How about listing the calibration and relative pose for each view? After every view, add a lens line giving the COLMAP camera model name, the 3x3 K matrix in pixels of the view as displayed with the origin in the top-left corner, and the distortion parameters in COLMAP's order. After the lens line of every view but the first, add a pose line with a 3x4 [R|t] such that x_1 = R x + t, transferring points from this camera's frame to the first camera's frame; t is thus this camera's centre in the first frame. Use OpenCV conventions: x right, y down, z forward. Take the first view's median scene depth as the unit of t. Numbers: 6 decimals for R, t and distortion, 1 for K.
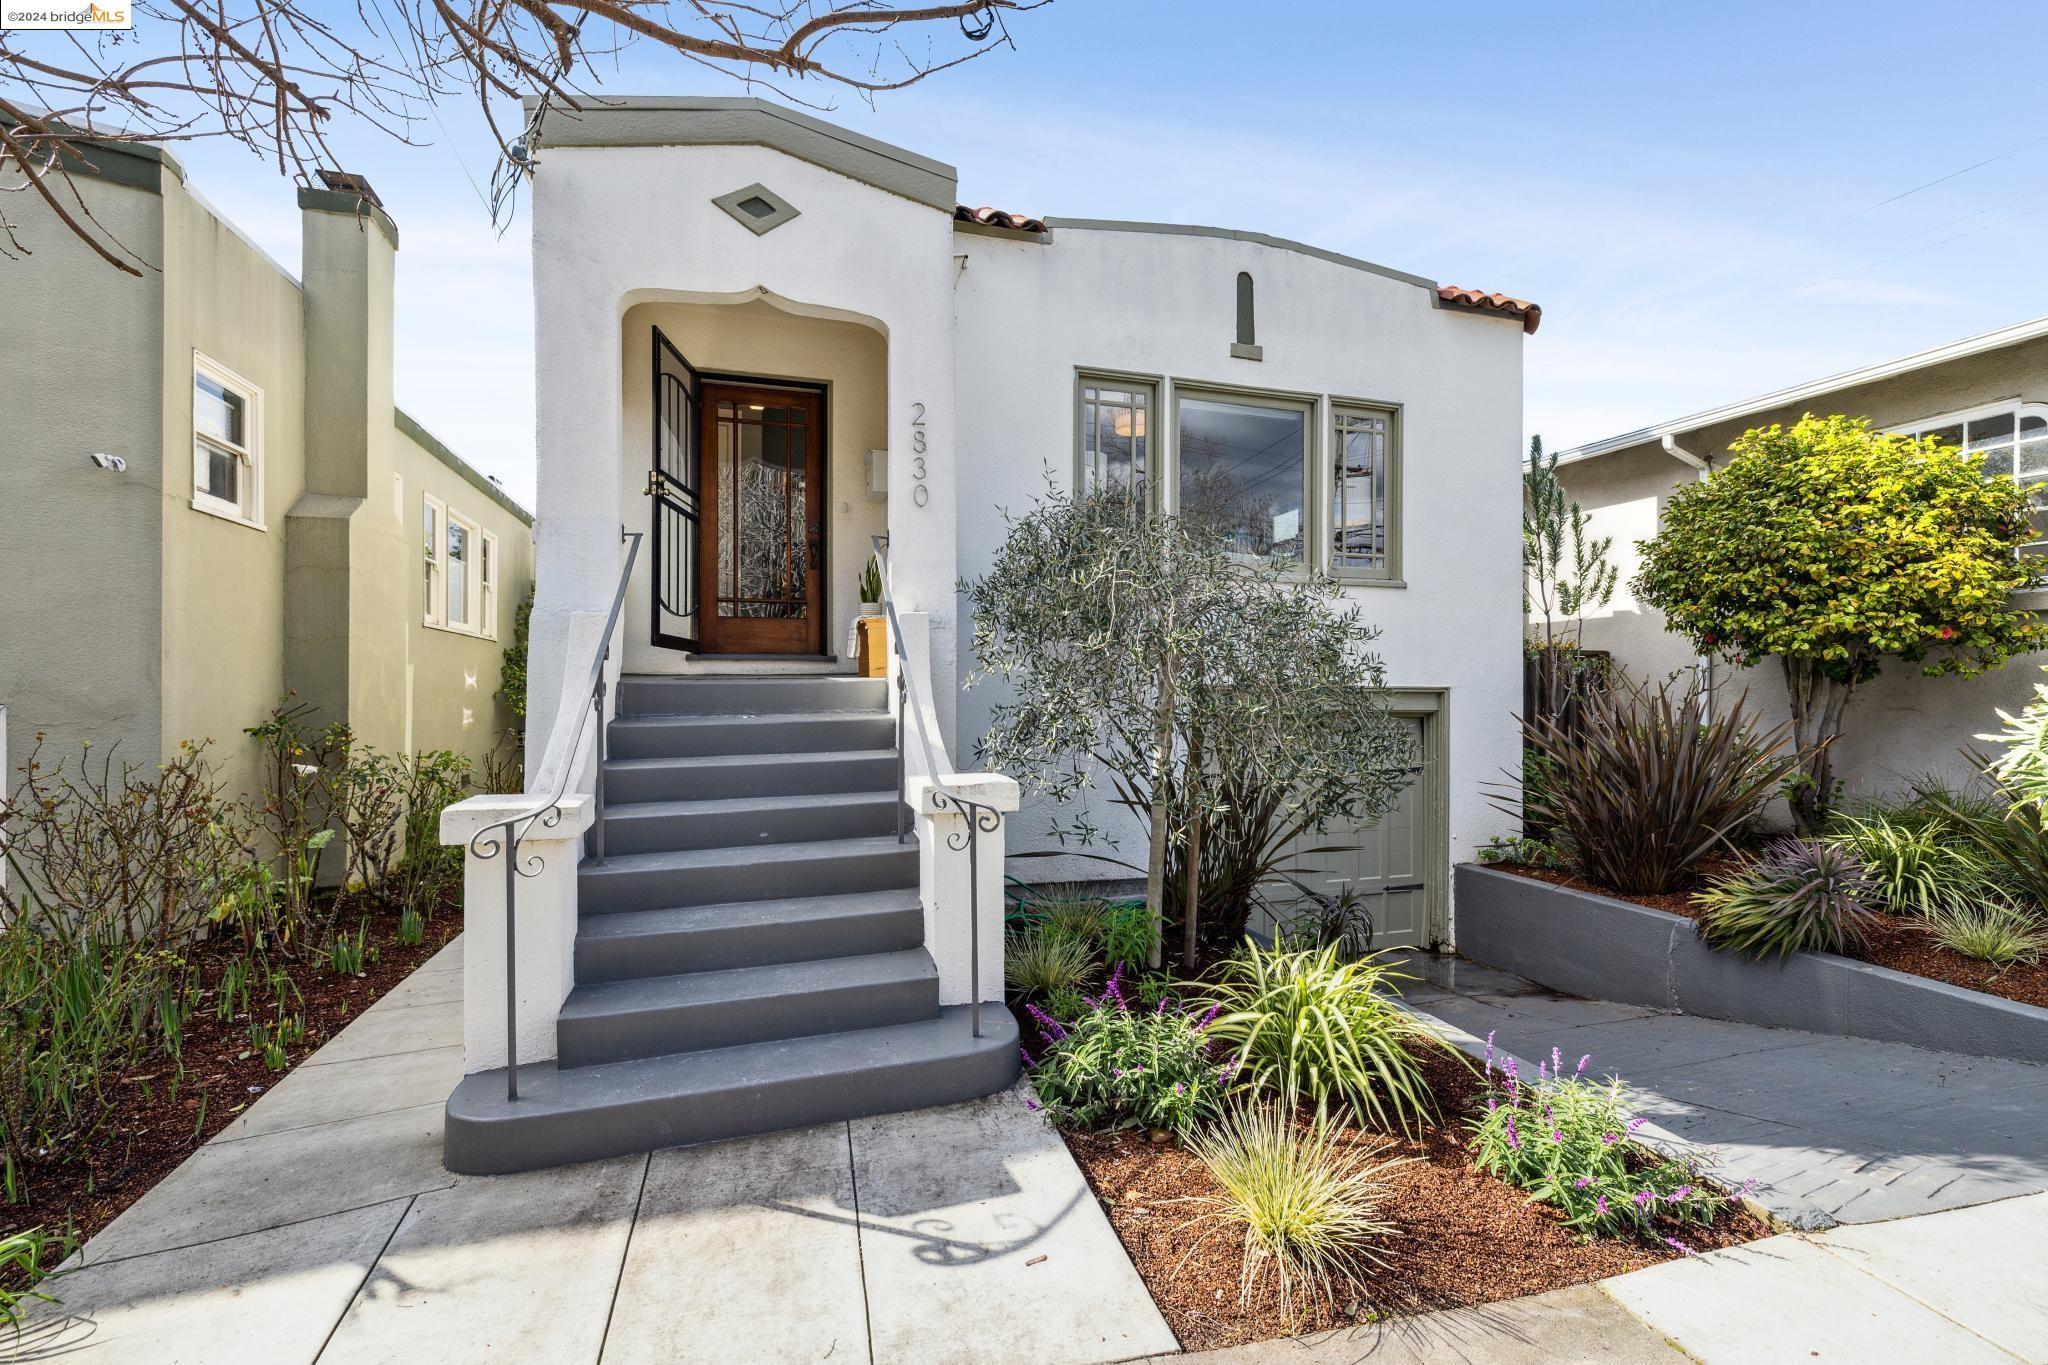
lens RADIAL K [[889.4, 0, 1025.6], [0, 889.4, 687.1], [0, 0, 1]] dist [0.000116, 0.000094]
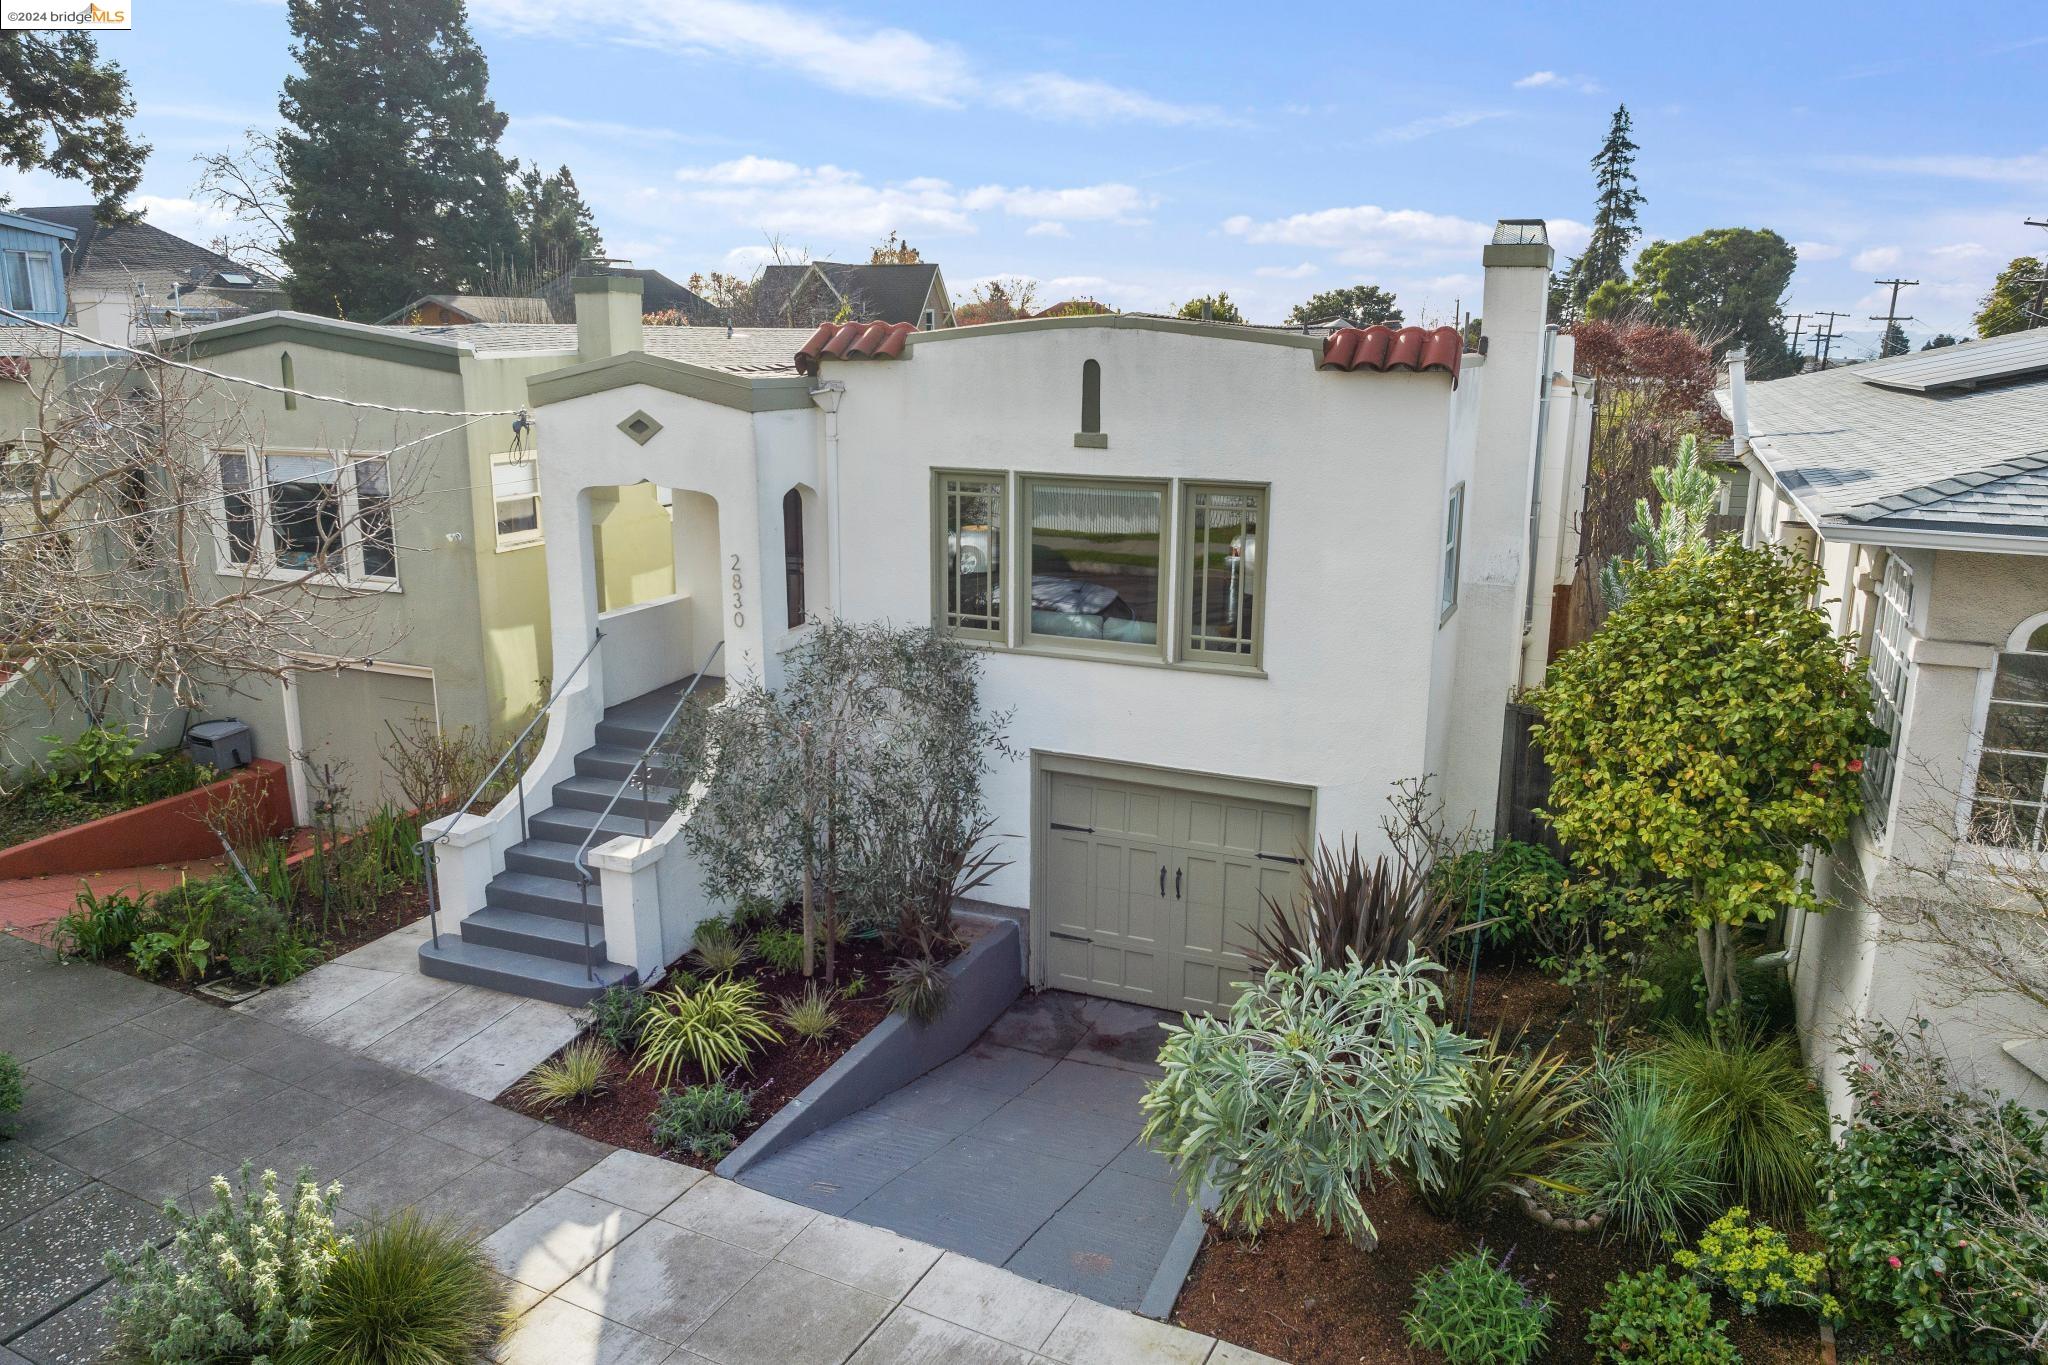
lens RADIAL K [[1437.5, 0, 1024.0], [0, 1437.5, 682.5], [0, 0, 1]] dist [-0.041031, 0.002804]
pose [[0.761431, 0.151117, -0.630386, 1.782993], [-0.002021, 0.972998, 0.230806, -0.685235], [0.648243, -0.174469, 0.741176, -0.439320]]
